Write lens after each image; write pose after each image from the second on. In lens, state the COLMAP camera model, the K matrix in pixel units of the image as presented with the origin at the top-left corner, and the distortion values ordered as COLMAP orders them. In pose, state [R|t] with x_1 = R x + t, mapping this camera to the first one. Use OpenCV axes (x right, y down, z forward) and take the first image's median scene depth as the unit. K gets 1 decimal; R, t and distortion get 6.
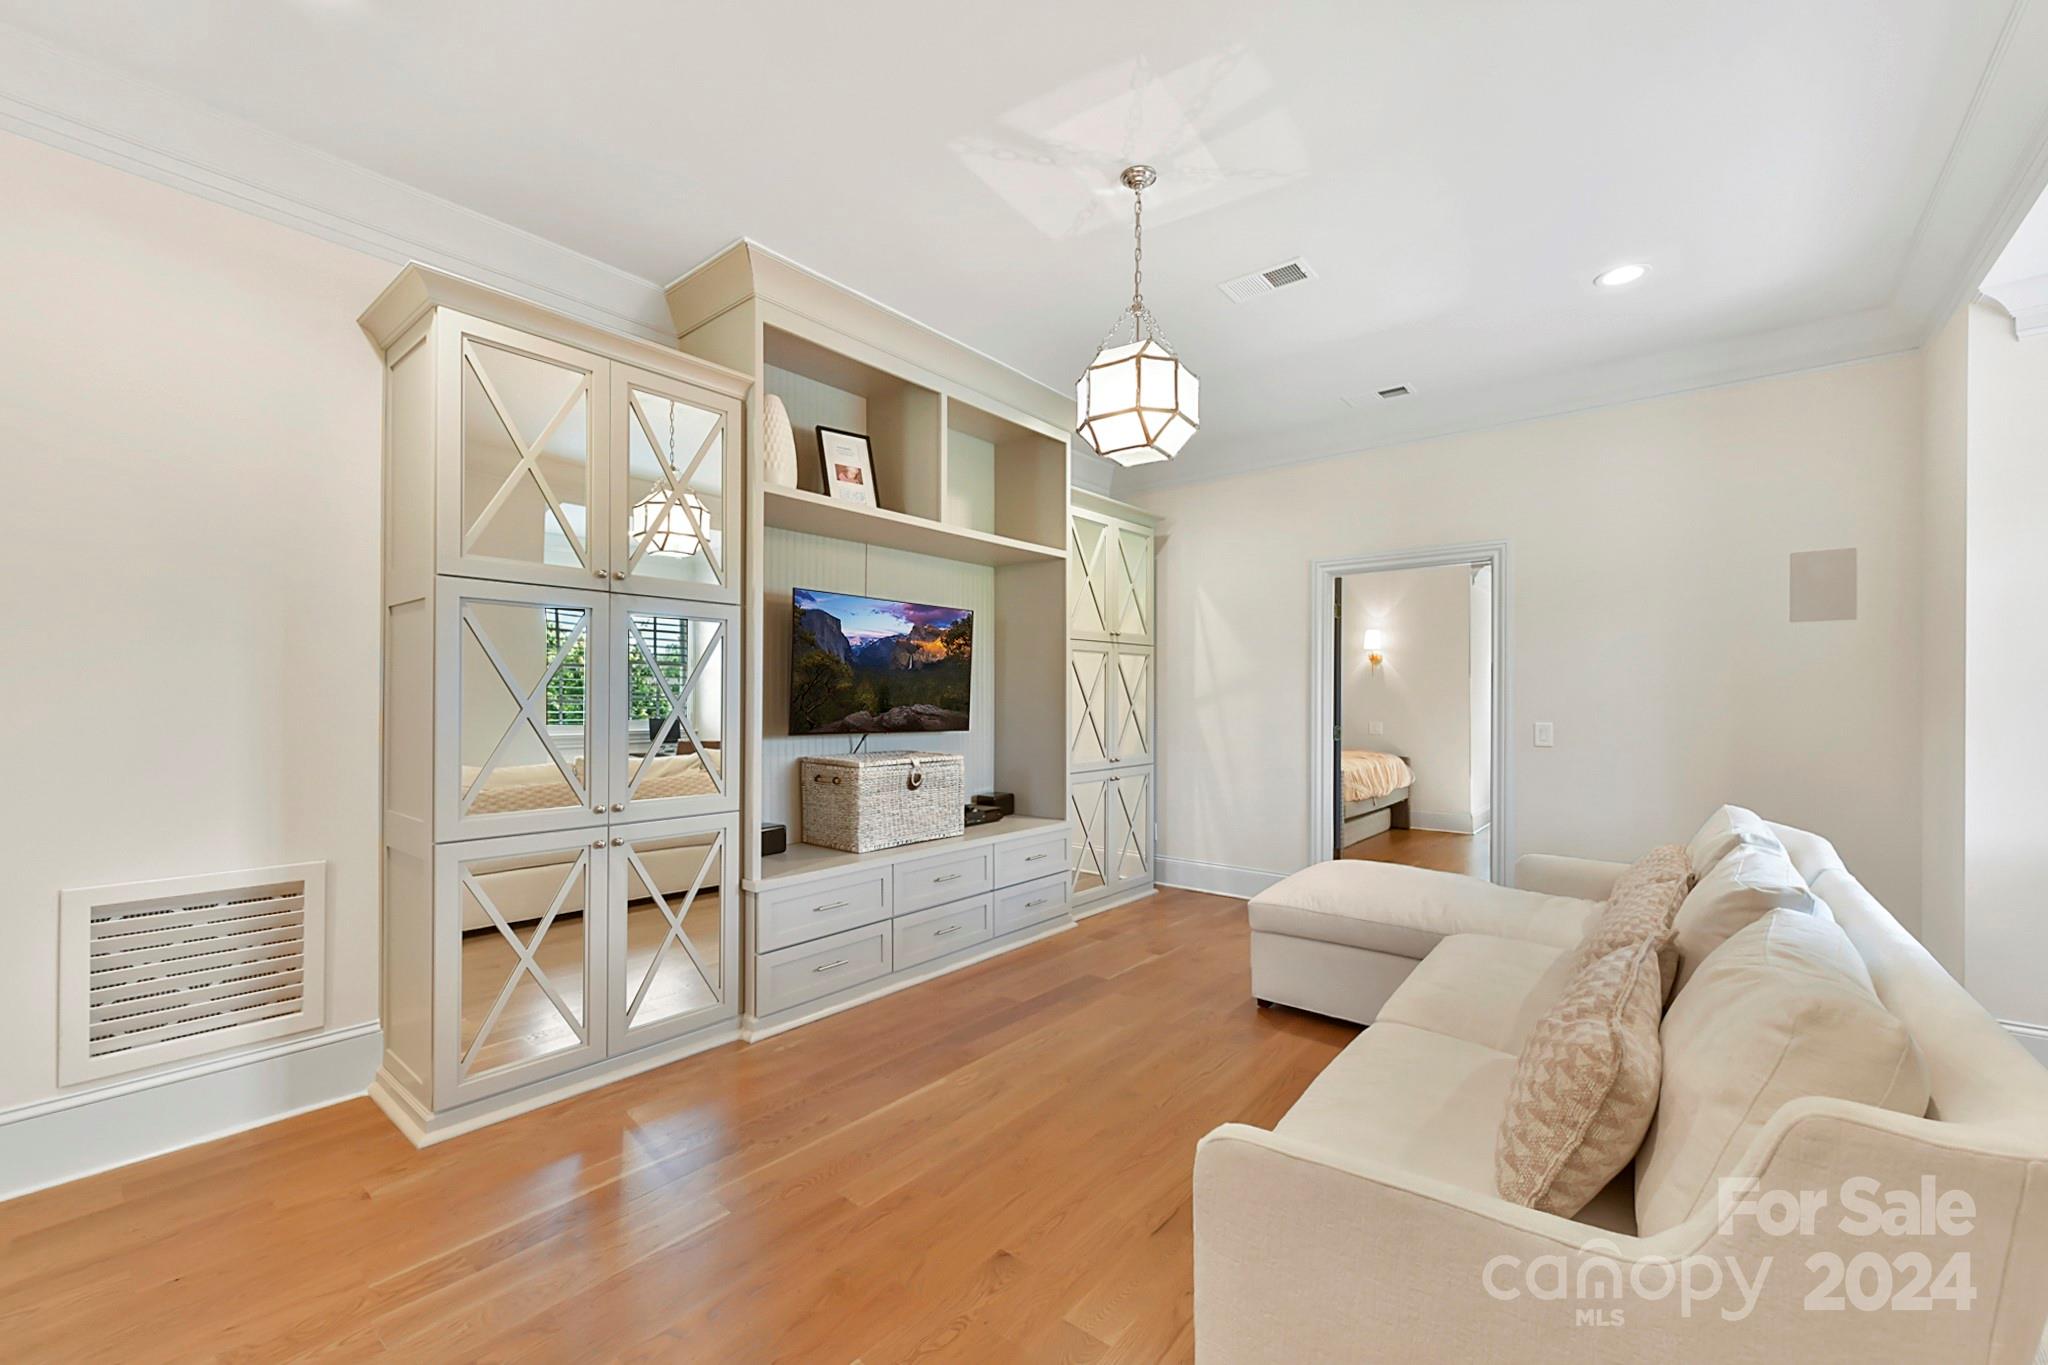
lens RADIAL K [[818.7, 0, 1024.9], [0, 818.7, 691.5], [0, 0, 1]] dist [0.000264, 0.000105]
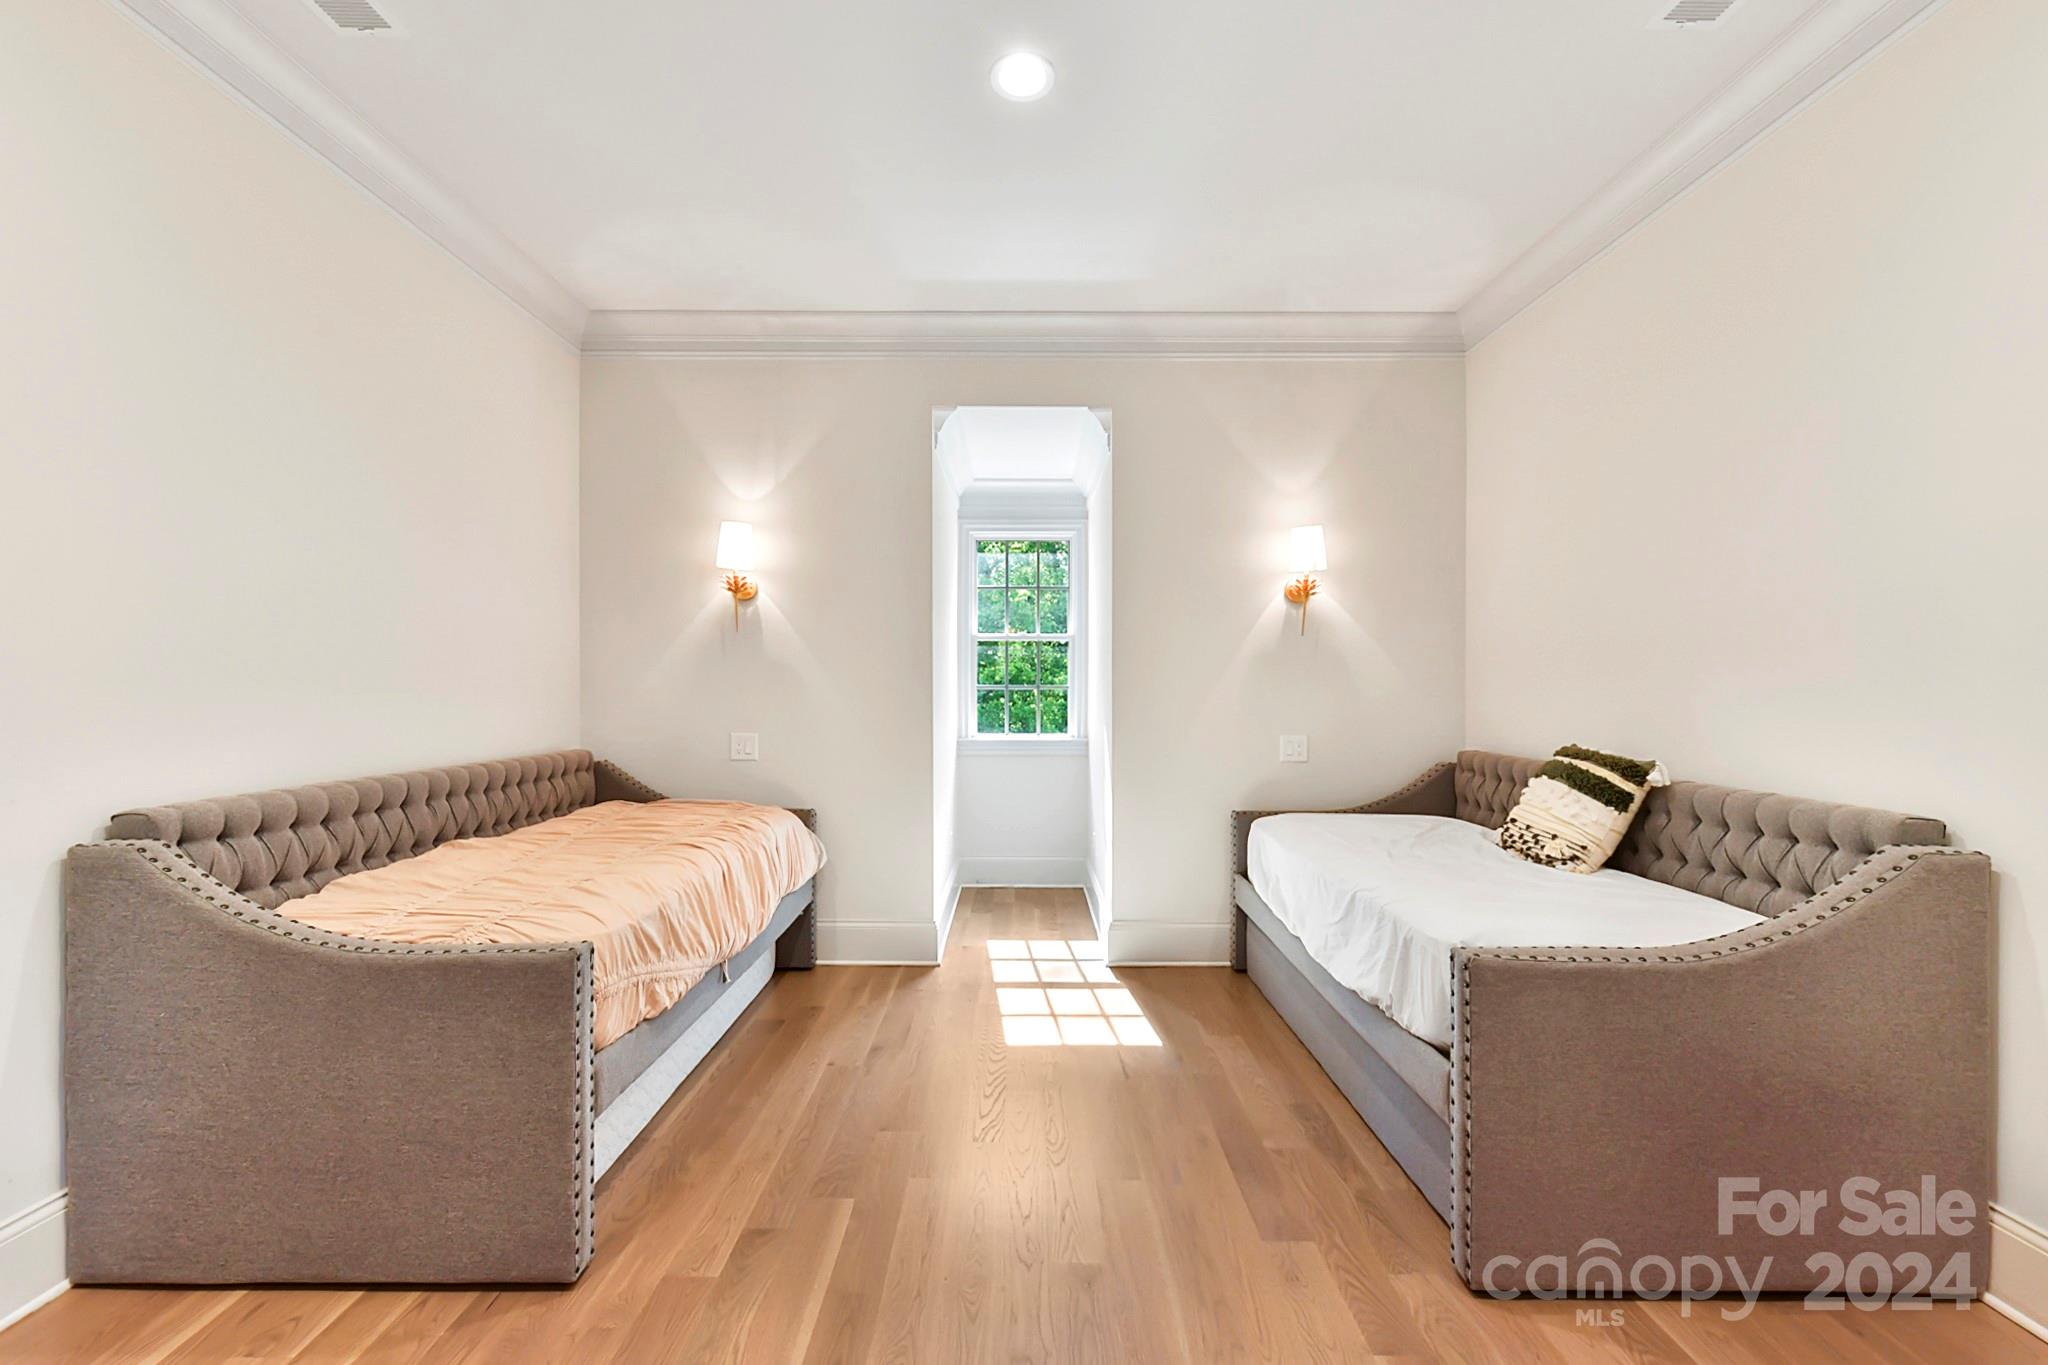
lens RADIAL K [[818.7, 0, 1024.4], [0, 818.7, 684.8], [0, 0, 1]] dist [0.000264, 0.000105]
pose [[0.775353, 0.000862, 0.631527, 0.271651], [-0.004439, 0.999982, 0.004085, 0.007219], [-0.631512, -0.005970, 0.775343, 0.572700]]
